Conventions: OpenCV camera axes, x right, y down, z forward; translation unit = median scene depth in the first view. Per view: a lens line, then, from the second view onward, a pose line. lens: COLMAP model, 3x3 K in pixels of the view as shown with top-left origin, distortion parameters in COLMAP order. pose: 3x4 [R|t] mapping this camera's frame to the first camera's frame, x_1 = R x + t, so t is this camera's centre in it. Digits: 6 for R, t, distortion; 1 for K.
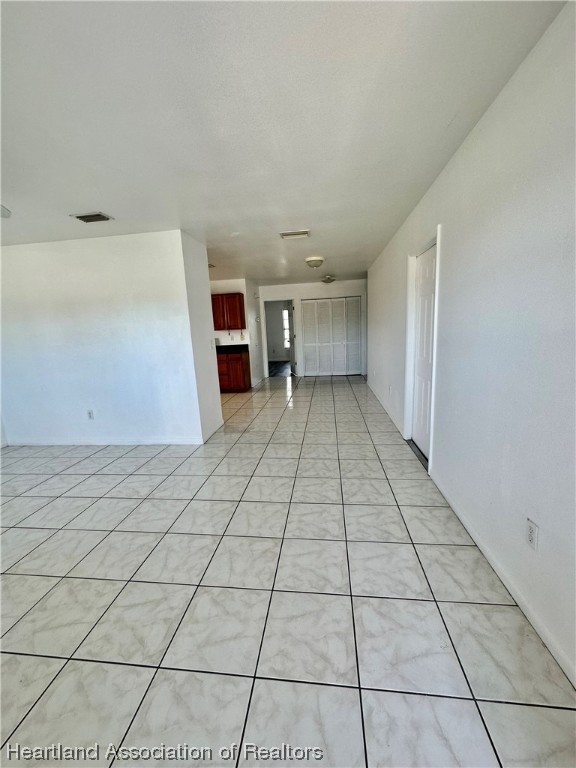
lens RADIAL K [[306.4, 0, 288.0], [0, 306.4, 384.0], [0, 0, 1]] dist [0.000524, 0.000093]
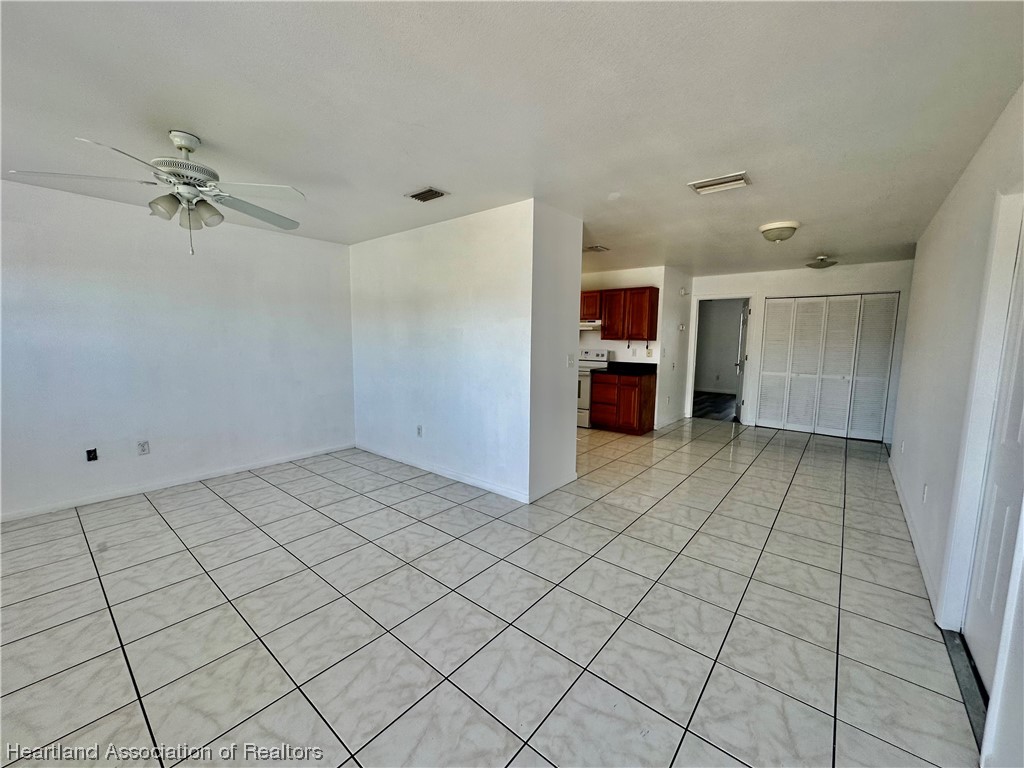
lens RADIAL K [[408.6, 0, 512.0], [0, 408.6, 384.0], [0, 0, 1]] dist [0.000524, 0.000093]
pose [[0.840913, 0.121233, -0.527416, 0.136585], [-0.152067, 0.988252, -0.015294, -0.047070], [0.519365, 0.093063, 0.849470, 0.177776]]
